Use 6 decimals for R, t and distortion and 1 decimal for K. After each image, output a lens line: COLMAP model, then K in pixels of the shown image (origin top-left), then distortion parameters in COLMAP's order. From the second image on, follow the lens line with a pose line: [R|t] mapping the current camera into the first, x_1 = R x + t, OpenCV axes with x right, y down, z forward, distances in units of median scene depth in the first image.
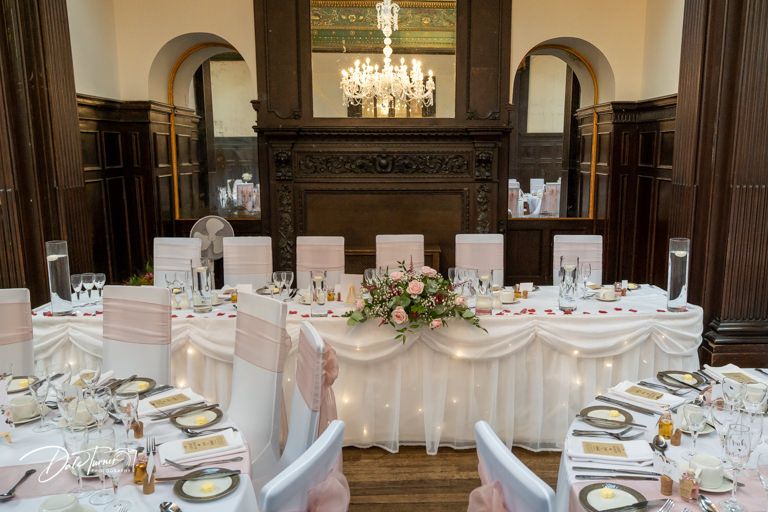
lens RADIAL K [[605.5, 0, 384.0], [0, 605.5, 256.0], [0, 0, 1]] dist [0.000255, -0.000993]
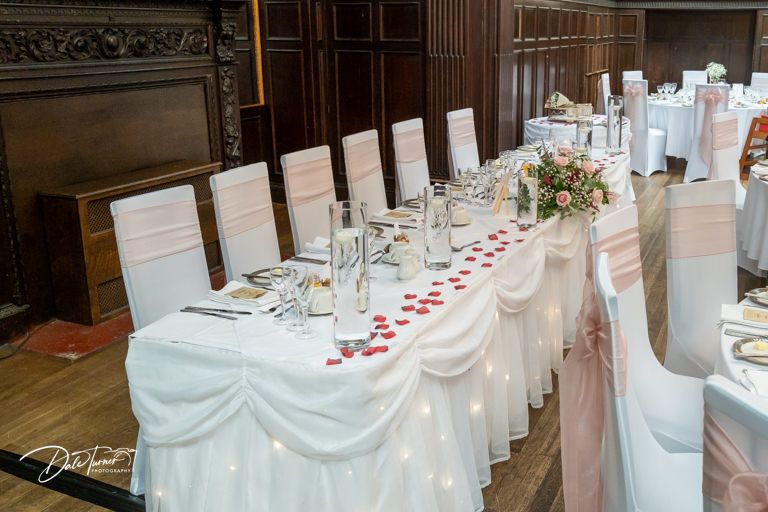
lens RADIAL K [[776.6, 0, 384.0], [0, 776.6, 256.0], [0, 0, 1]] dist [-0.002769, -0.001478]
pose [[0.480396, -0.249510, 0.840812, -0.606523], [0.145199, 0.968076, 0.204316, -0.061343], [-0.864949, 0.023933, 0.501288, 0.352440]]
